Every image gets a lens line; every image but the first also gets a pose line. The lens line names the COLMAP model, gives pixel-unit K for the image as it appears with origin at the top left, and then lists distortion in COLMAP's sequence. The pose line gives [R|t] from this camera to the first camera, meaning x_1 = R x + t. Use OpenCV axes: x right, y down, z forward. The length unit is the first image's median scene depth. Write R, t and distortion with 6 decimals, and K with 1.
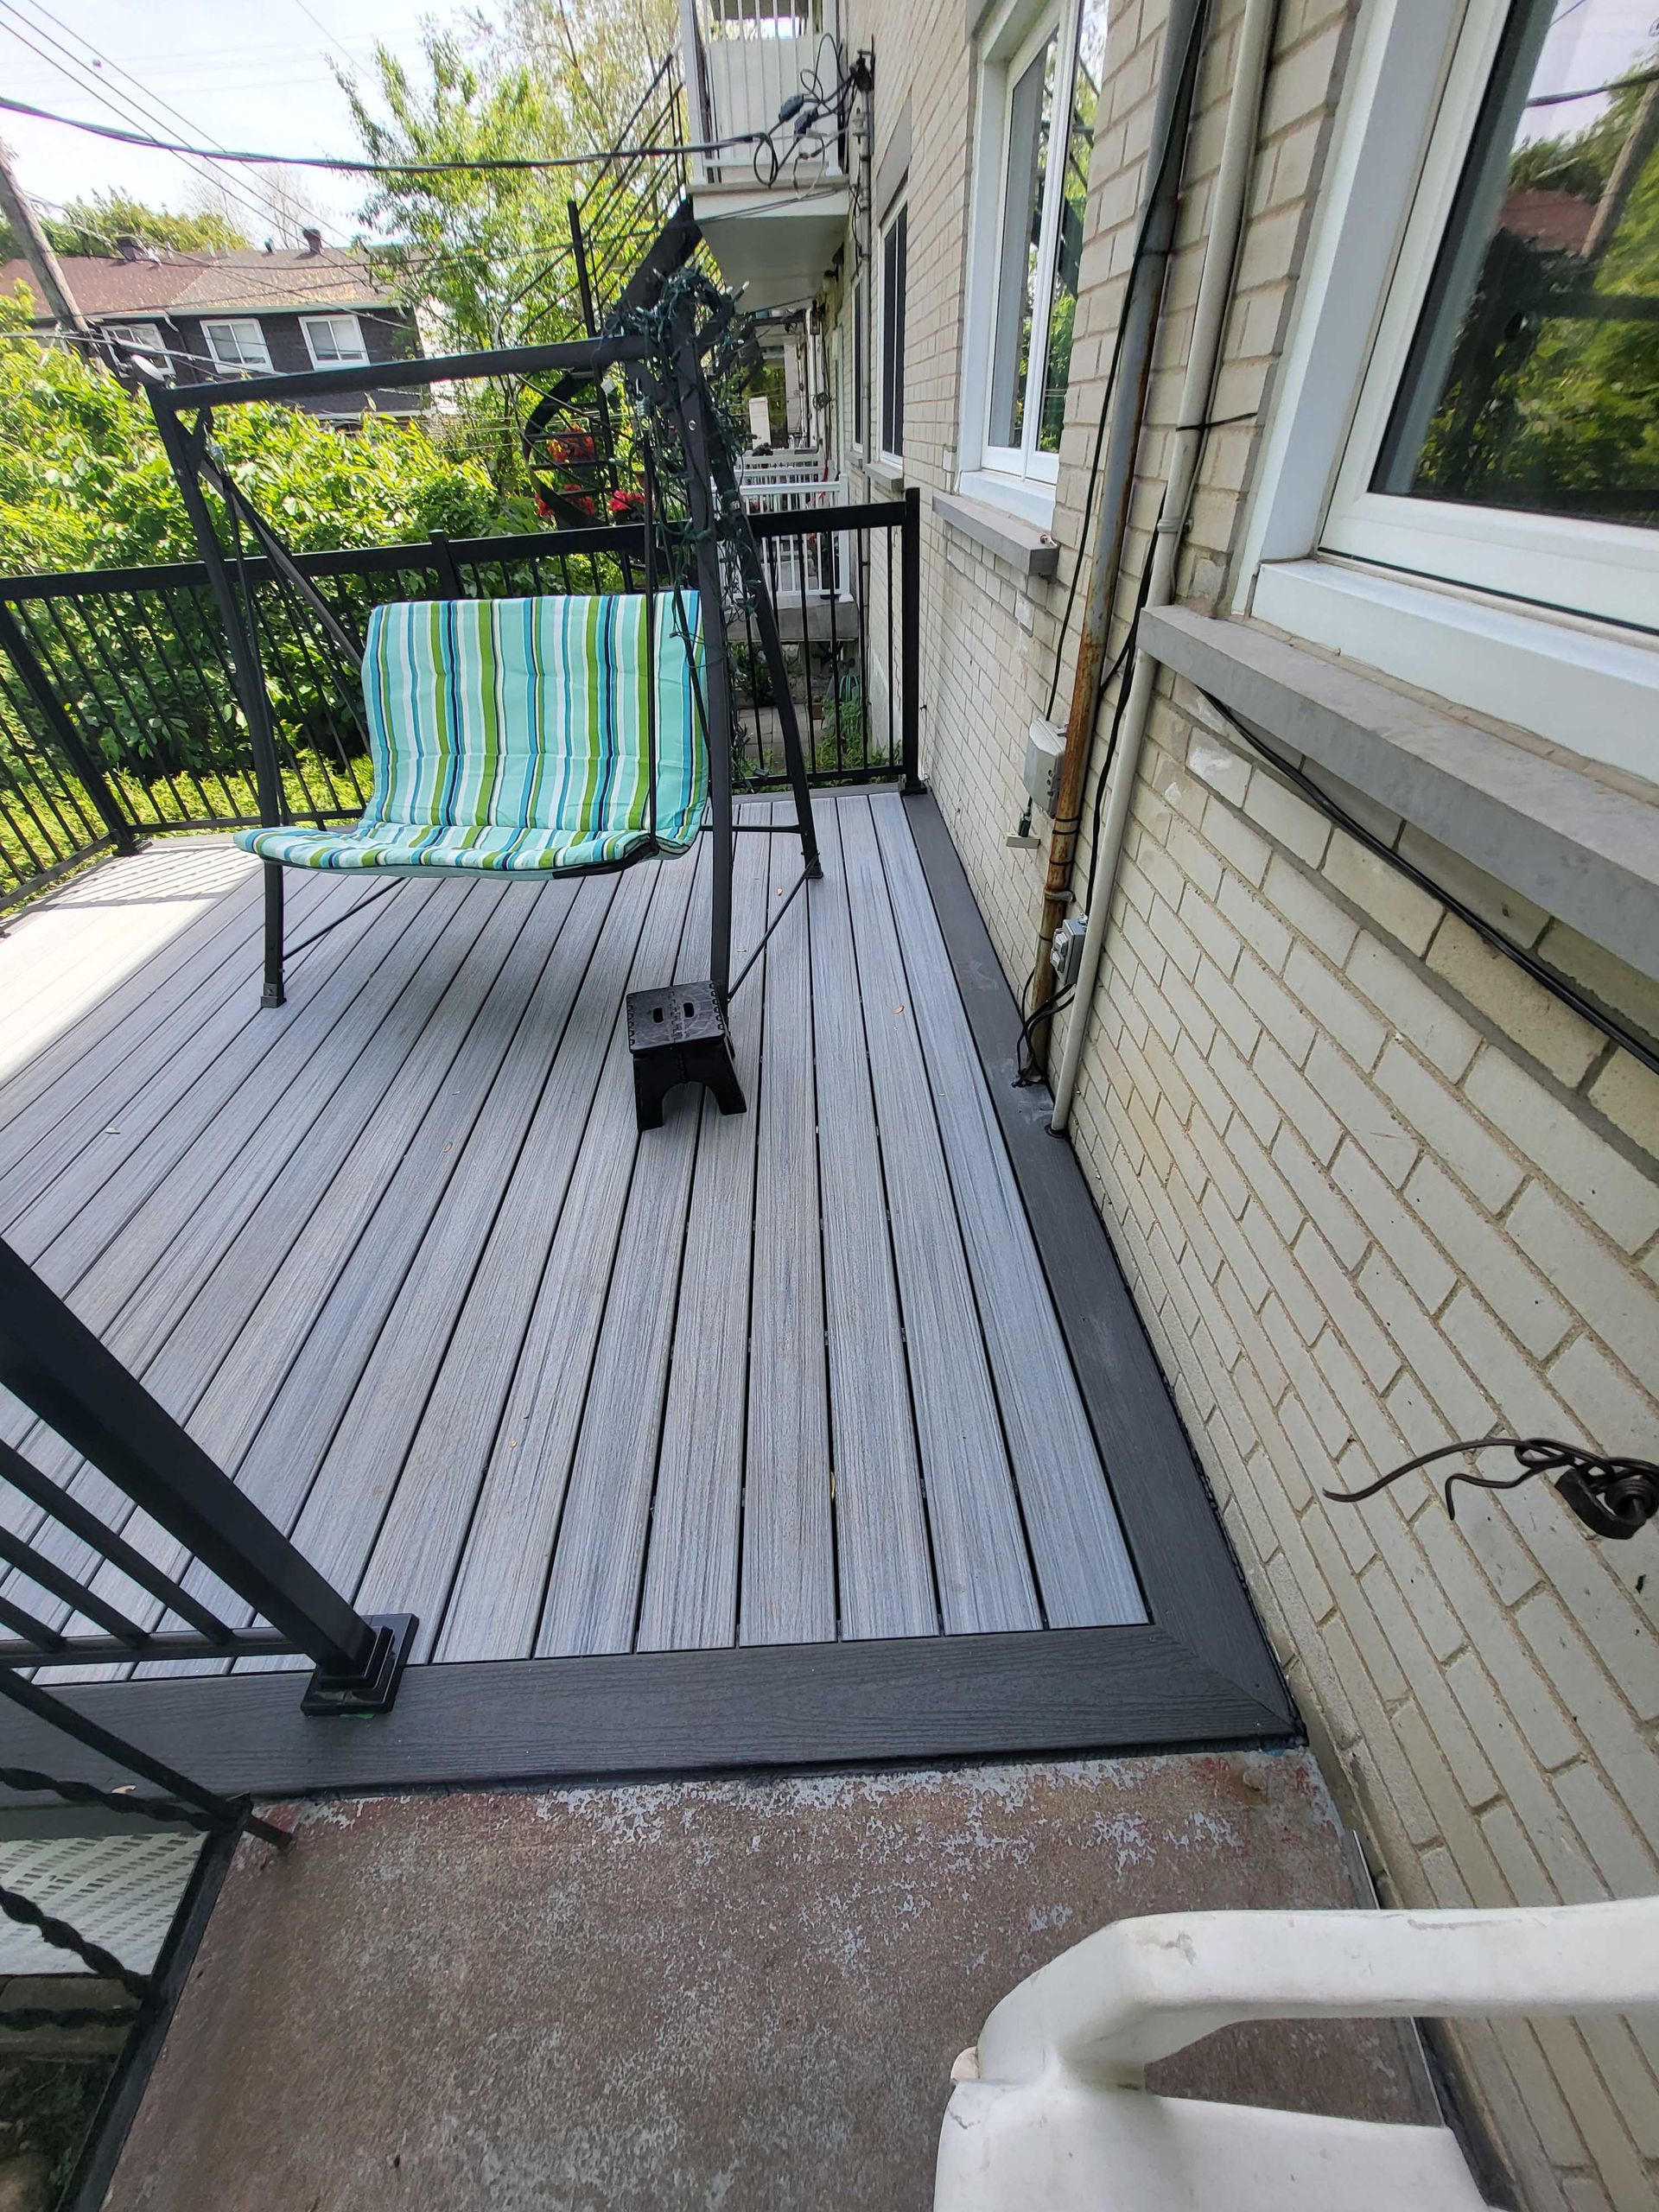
lens RADIAL K [[856.5, 0, 817.7], [0, 856.5, 1111.0], [0, 0, 1]] dist [0.001167, -0.001107]
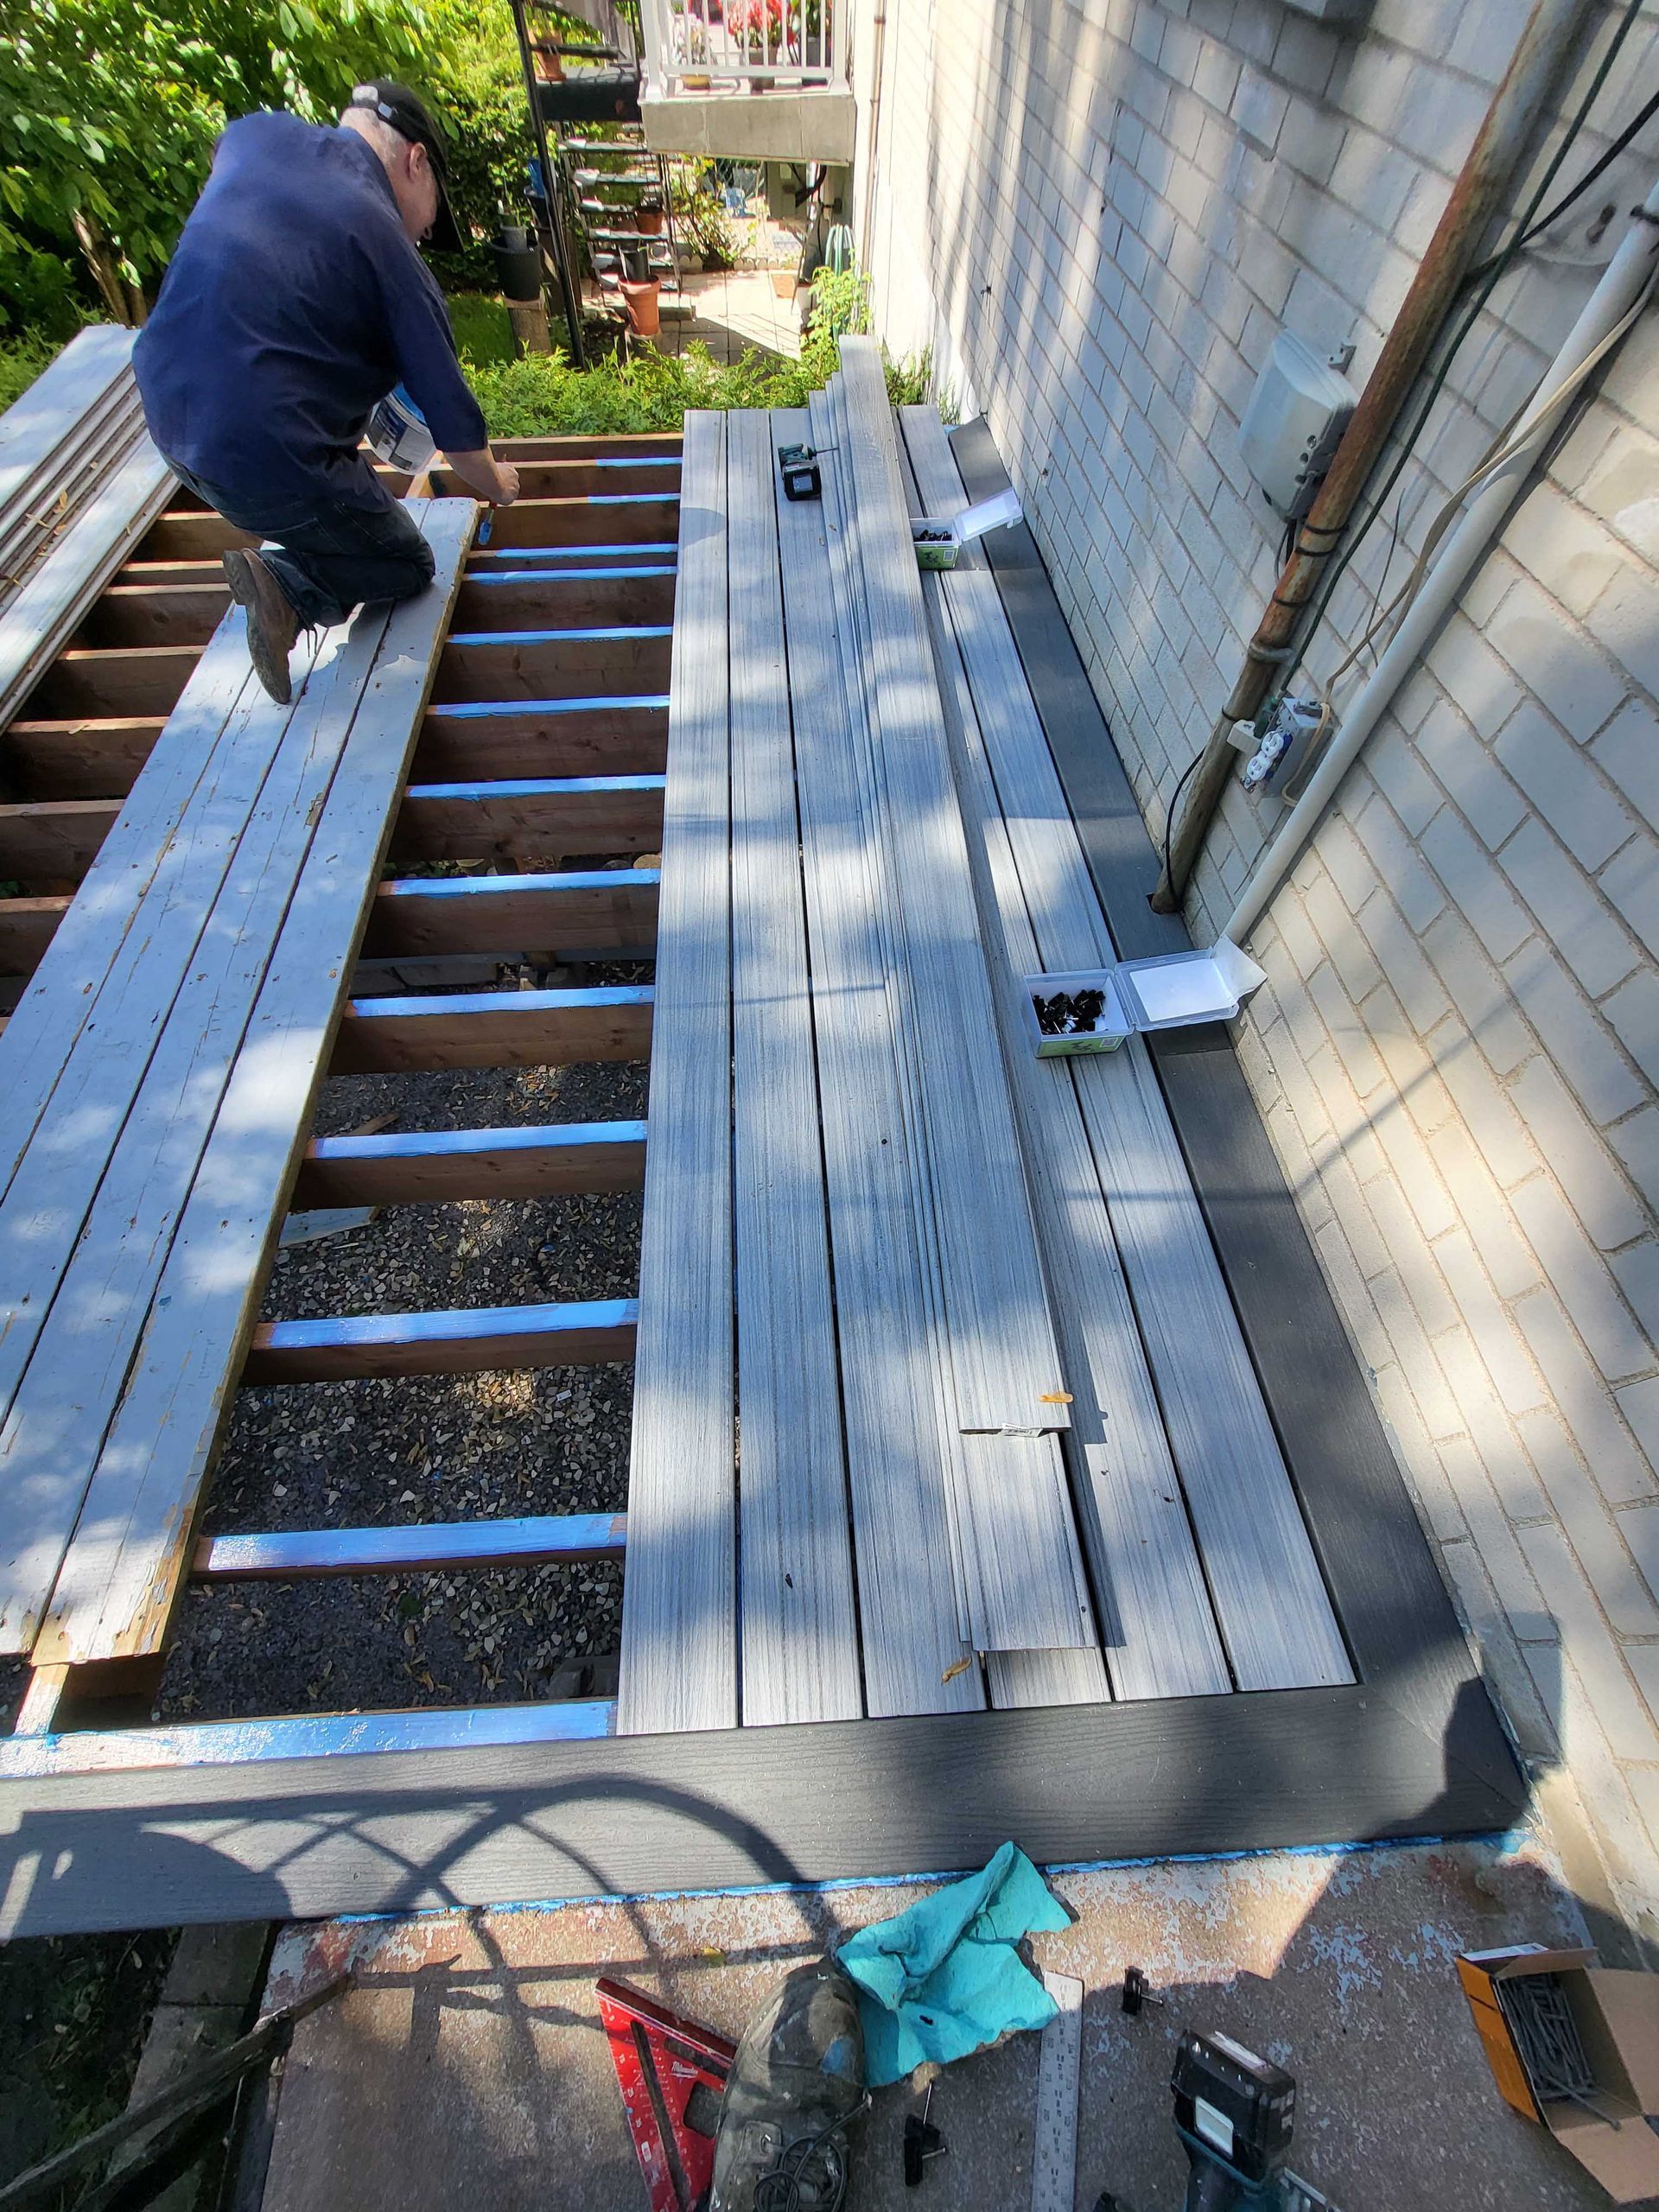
lens RADIAL K [[856.5, 0, 815.7], [0, 856.5, 1113.4], [0, 0, 1]] dist [0.001167, -0.001107]
pose [[0.998094, 0.002384, 0.061673, -0.142260], [-0.022358, 0.945349, 0.325294, -0.140151], [-0.057527, -0.326052, 0.943600, 0.301735]]
